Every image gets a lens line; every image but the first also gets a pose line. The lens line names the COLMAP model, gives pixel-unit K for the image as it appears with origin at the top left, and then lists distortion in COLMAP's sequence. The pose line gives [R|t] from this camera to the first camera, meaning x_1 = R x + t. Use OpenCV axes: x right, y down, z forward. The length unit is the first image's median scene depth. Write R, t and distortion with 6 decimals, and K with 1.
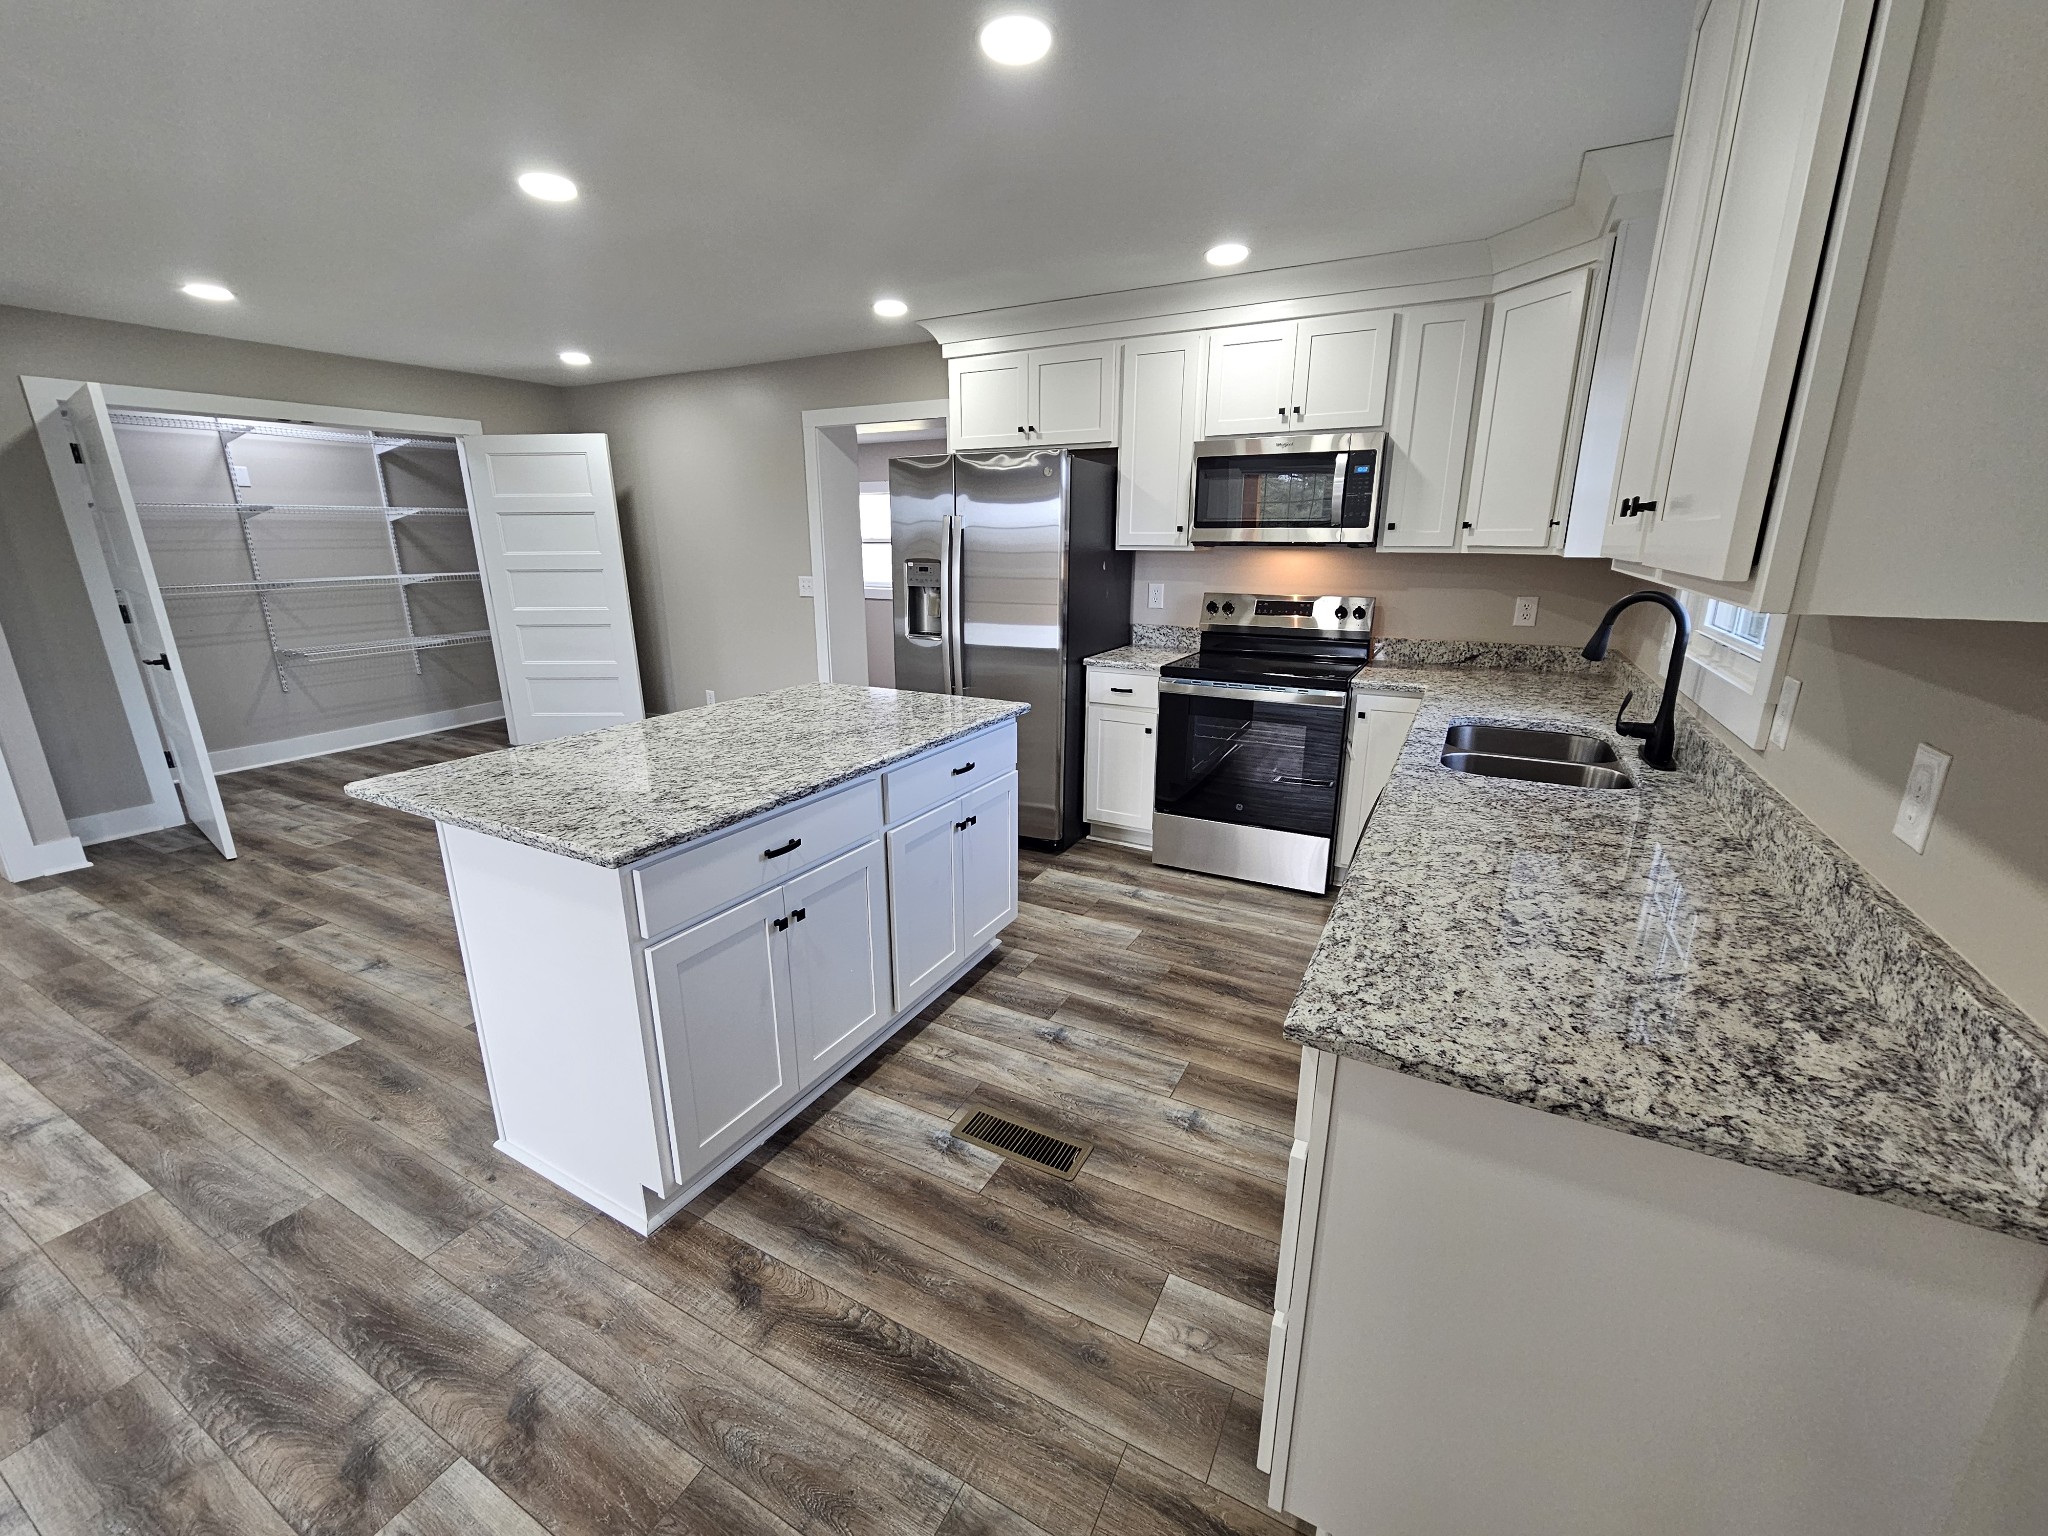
lens RADIAL K [[841.6, 0, 1021.4], [0, 841.6, 770.5], [0, 0, 1]] dist [0.000411, 0.000644]
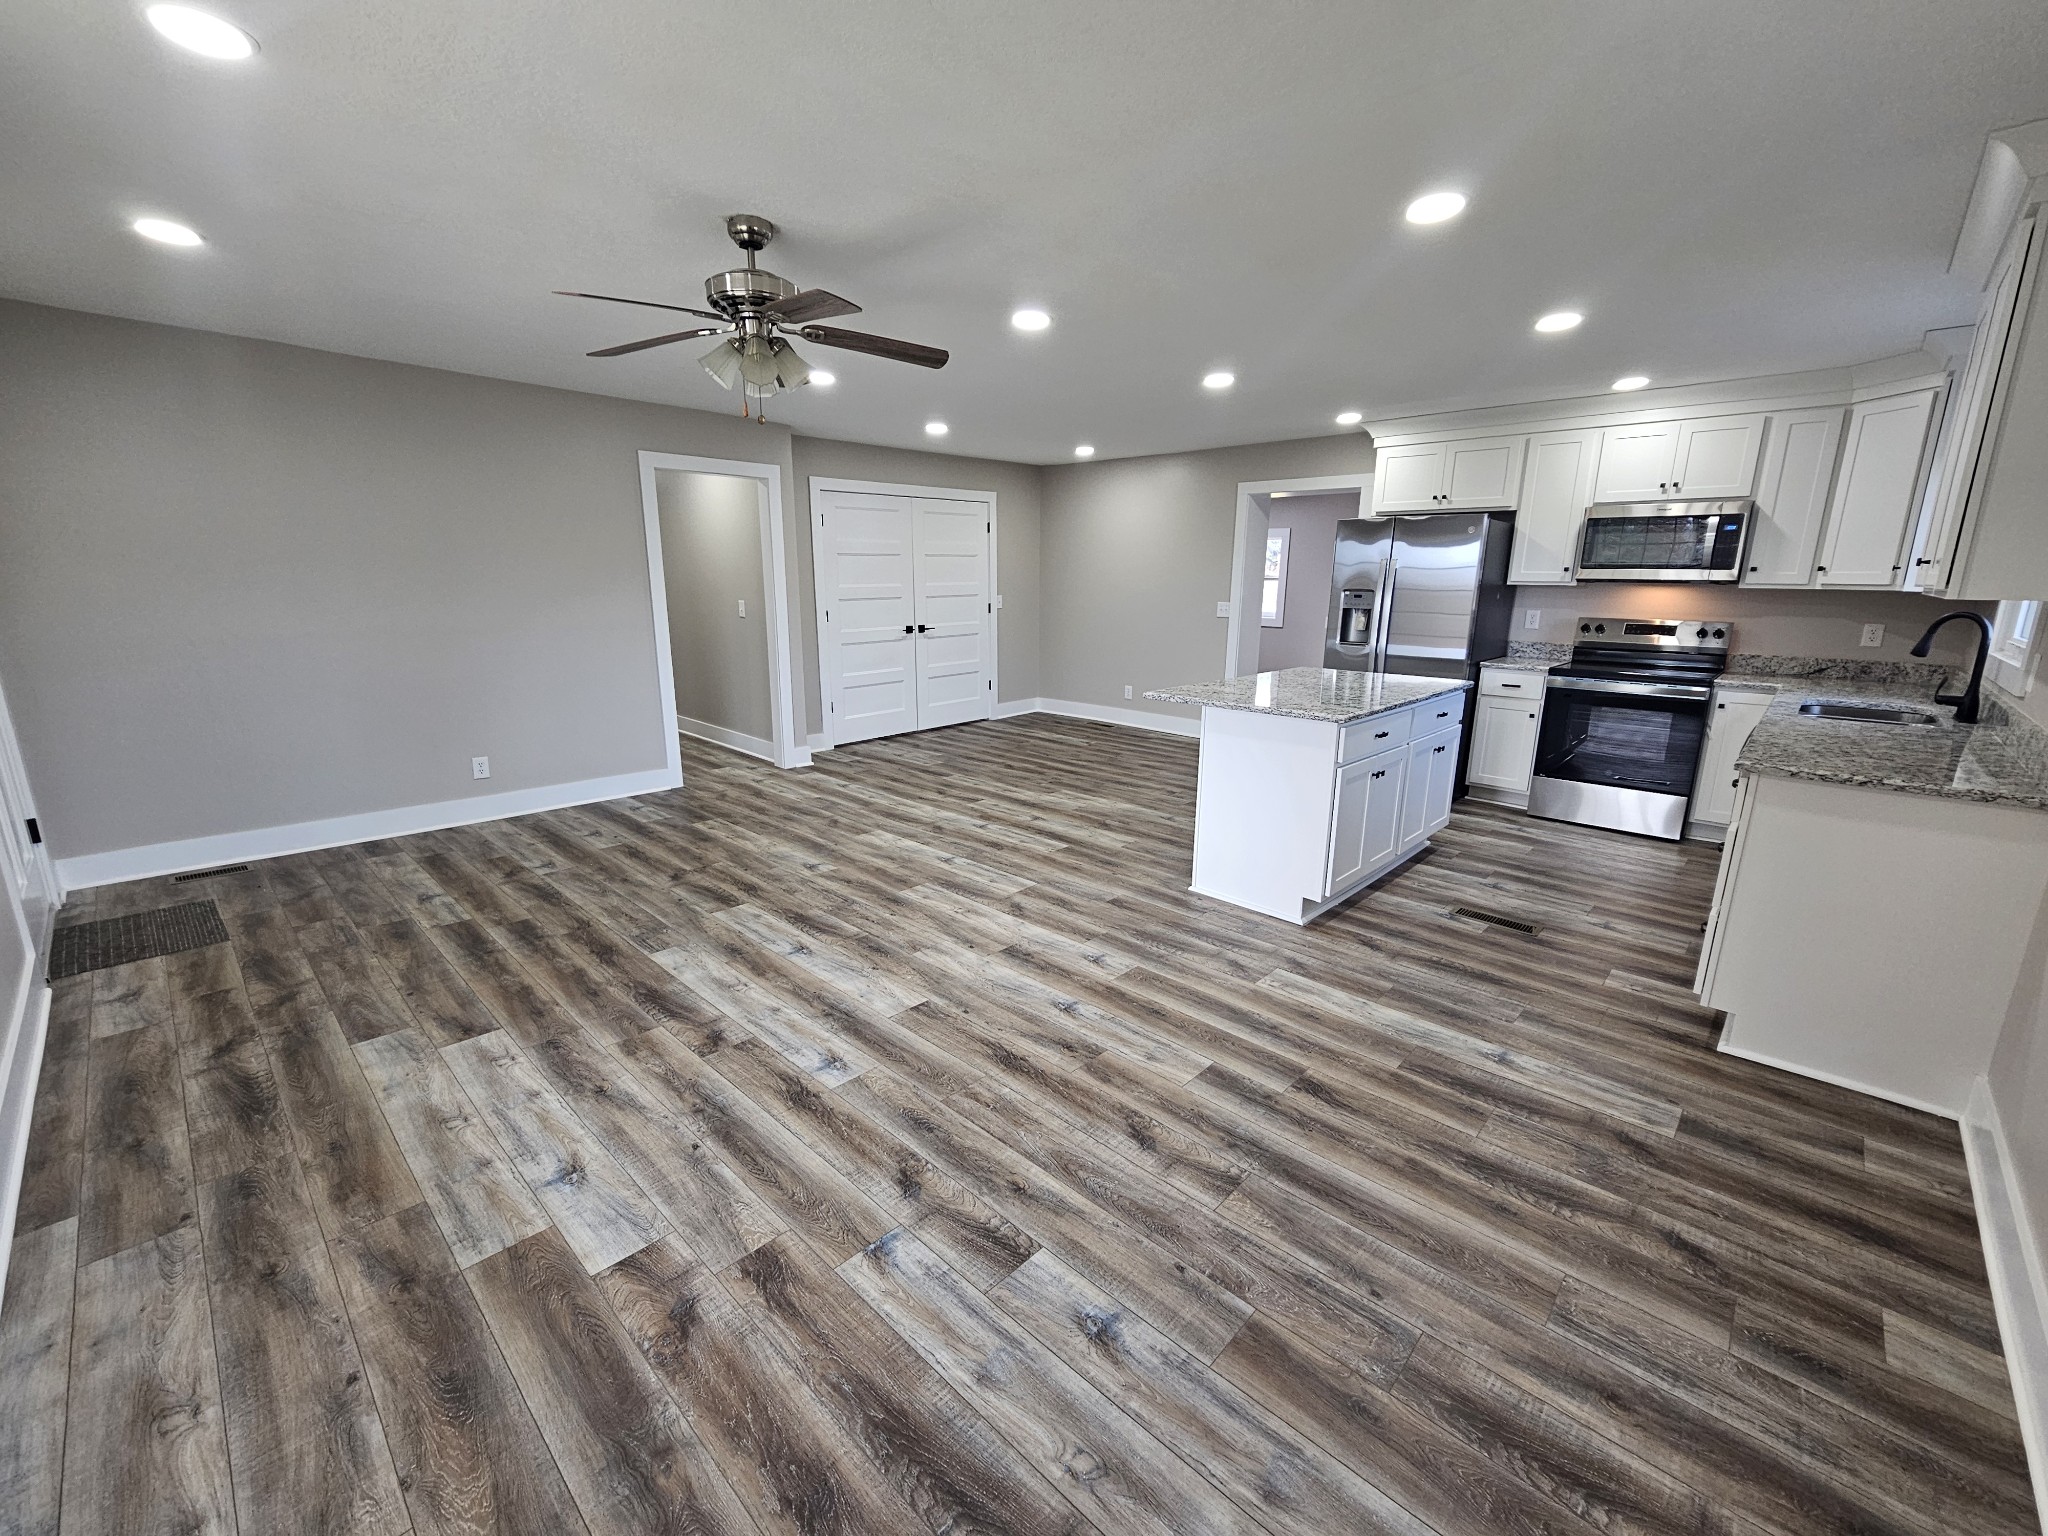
lens RADIAL K [[842.6, 0, 1014.6], [0, 842.6, 771.8], [0, 0, 1]] dist [-0.003909, -0.000362]
pose [[0.962888, 0.068967, -0.260941, -0.360471], [-0.079700, 0.996344, -0.030763, 0.186734], [0.257866, 0.050419, 0.964864, -0.646827]]
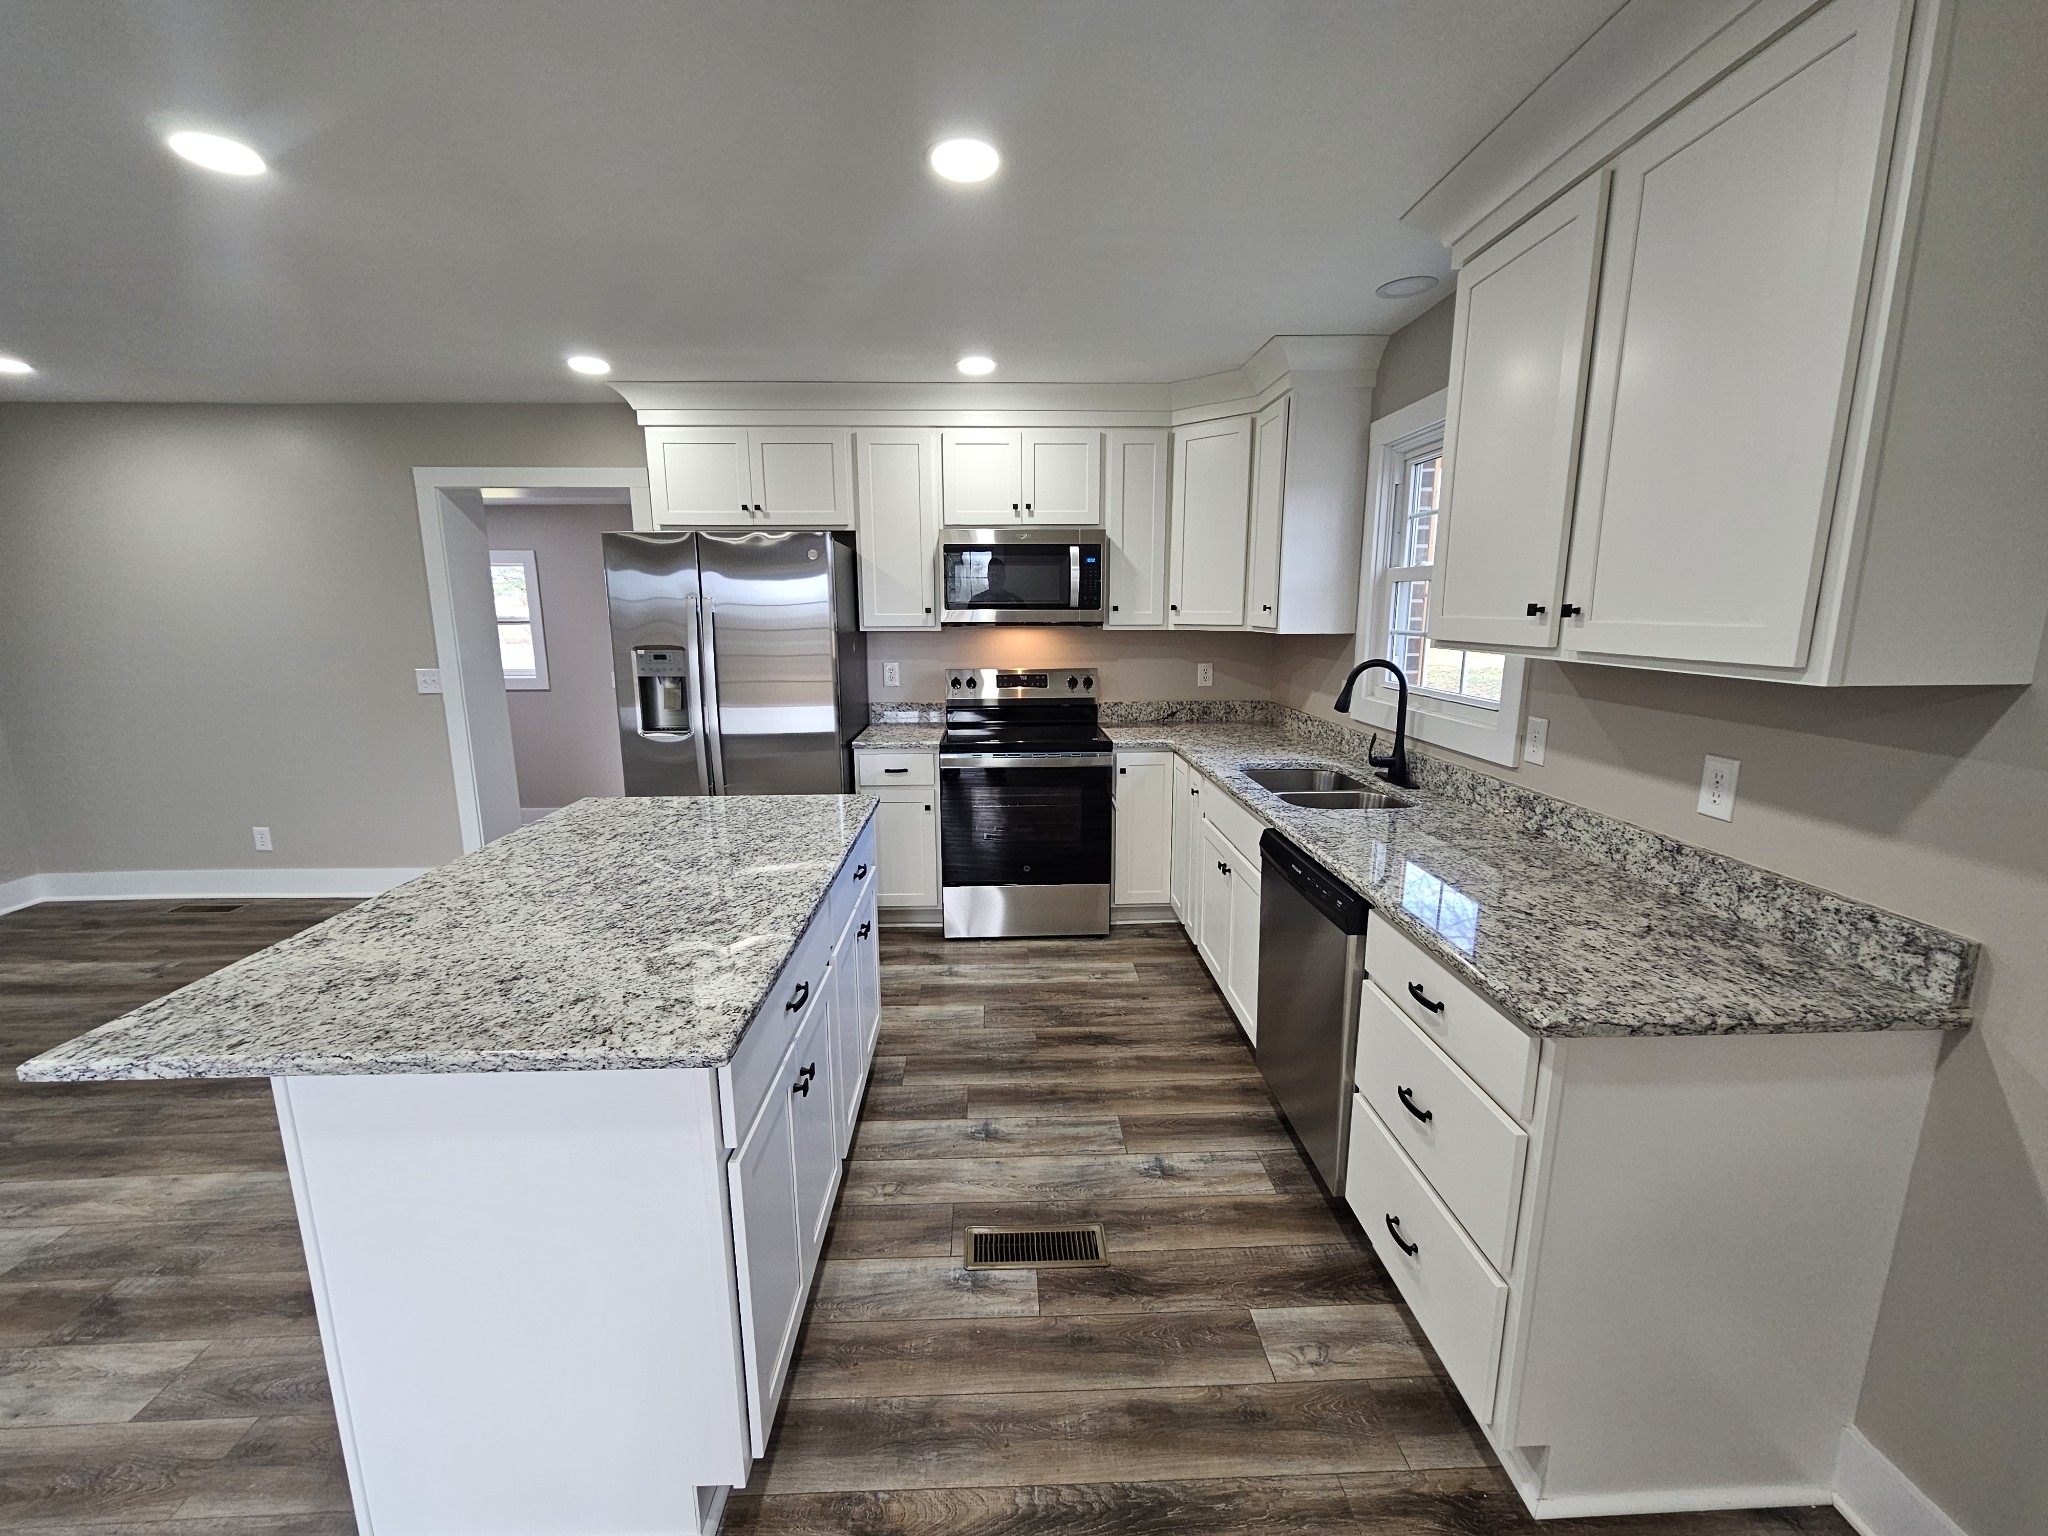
lens RADIAL K [[841.6, 0, 1021.4], [0, 841.6, 770.5], [0, 0, 1]] dist [0.000411, 0.000644]
pose [[0.863363, -0.101025, 0.494366, -0.301357], [0.139881, 0.989272, -0.042128, -0.040691], [-0.484806, 0.105524, 0.868232, 0.082111]]
